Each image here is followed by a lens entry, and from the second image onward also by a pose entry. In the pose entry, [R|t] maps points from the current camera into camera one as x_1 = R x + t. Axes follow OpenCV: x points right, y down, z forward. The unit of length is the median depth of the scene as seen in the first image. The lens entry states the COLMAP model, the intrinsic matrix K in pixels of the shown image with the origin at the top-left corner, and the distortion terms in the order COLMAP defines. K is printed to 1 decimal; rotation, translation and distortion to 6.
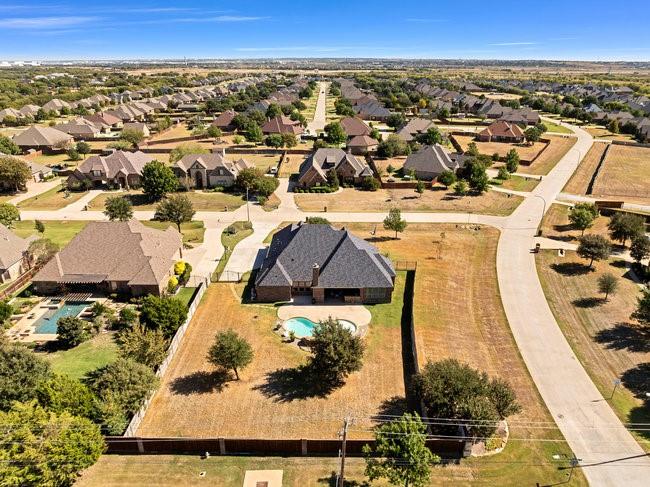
lens RADIAL K [[443.1, 0, 323.2], [0, 443.1, 242.2], [0, 0, 1]] dist [-0.018579, -0.001327]
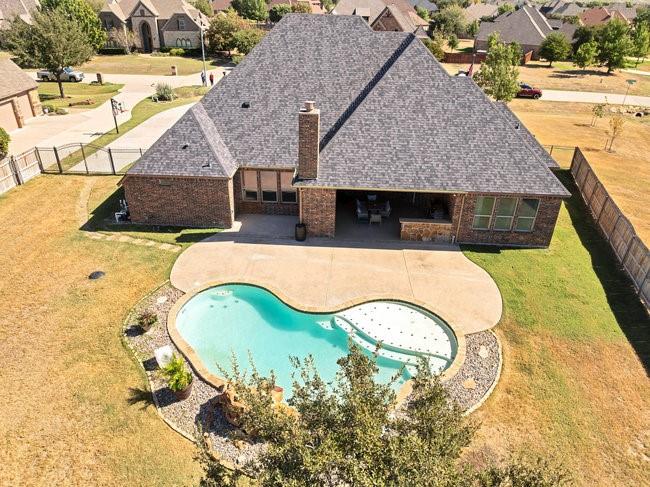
lens RADIAL K [[443.1, 0, 328.7], [0, 443.1, 242.1], [0, 0, 1]] dist [-0.018579, -0.001327]
pose [[0.998513, 0.042235, -0.034461, 0.010429], [-0.037469, 0.990956, 0.128854, 0.114363], [0.039592, -0.127371, 0.991065, 0.790811]]
